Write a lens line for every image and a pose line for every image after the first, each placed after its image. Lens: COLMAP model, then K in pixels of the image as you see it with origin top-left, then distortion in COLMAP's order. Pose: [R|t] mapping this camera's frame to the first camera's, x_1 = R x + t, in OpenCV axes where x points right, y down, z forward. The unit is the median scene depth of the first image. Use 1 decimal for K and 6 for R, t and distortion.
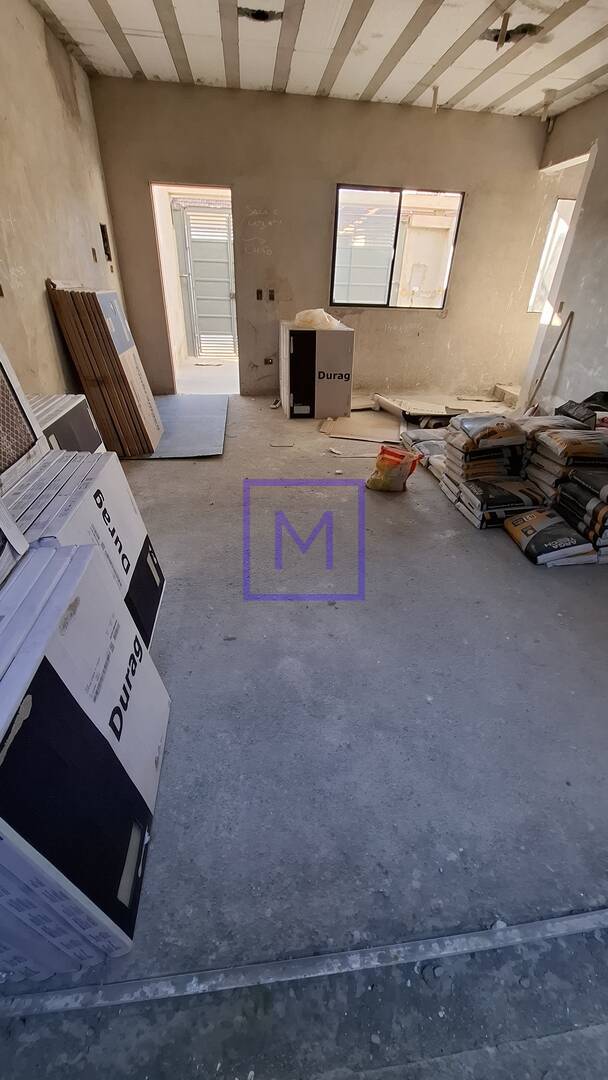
lens RADIAL K [[428.6, 0, 306.7], [0, 428.6, 545.9], [0, 0, 1]] dist [0.000200, 0.001068]
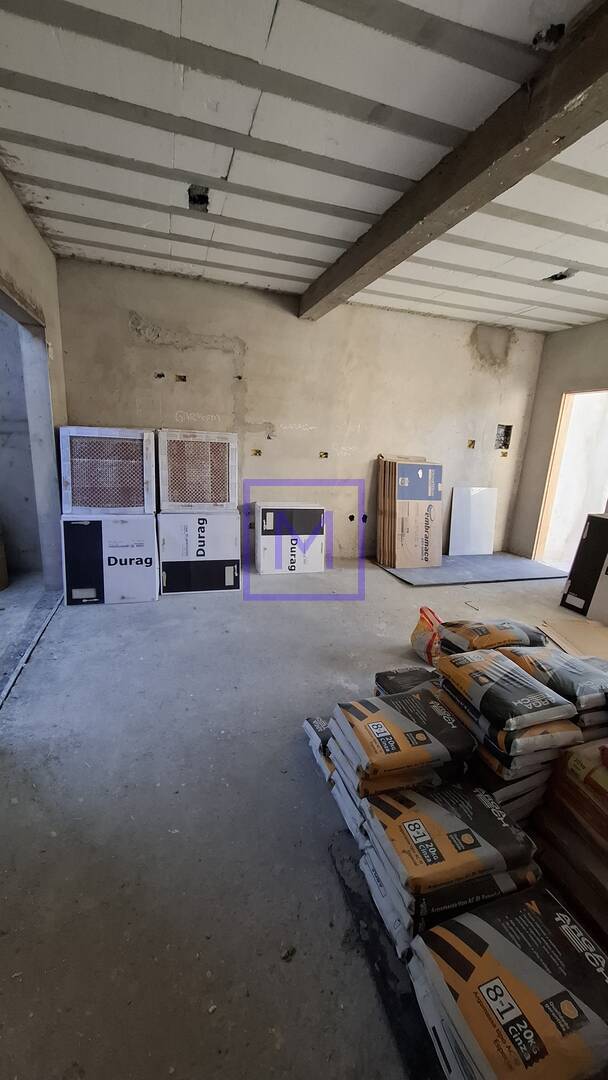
lens RADIAL K [[428.6, 0, 306.7], [0, 428.6, 545.9], [0, 0, 1]] dist [0.000200, 0.001068]
pose [[0.193595, 0.223923, -0.955186, 0.671314], [-0.568232, 0.819268, 0.076892, -0.173973], [0.799771, 0.527881, 0.285846, 0.283557]]
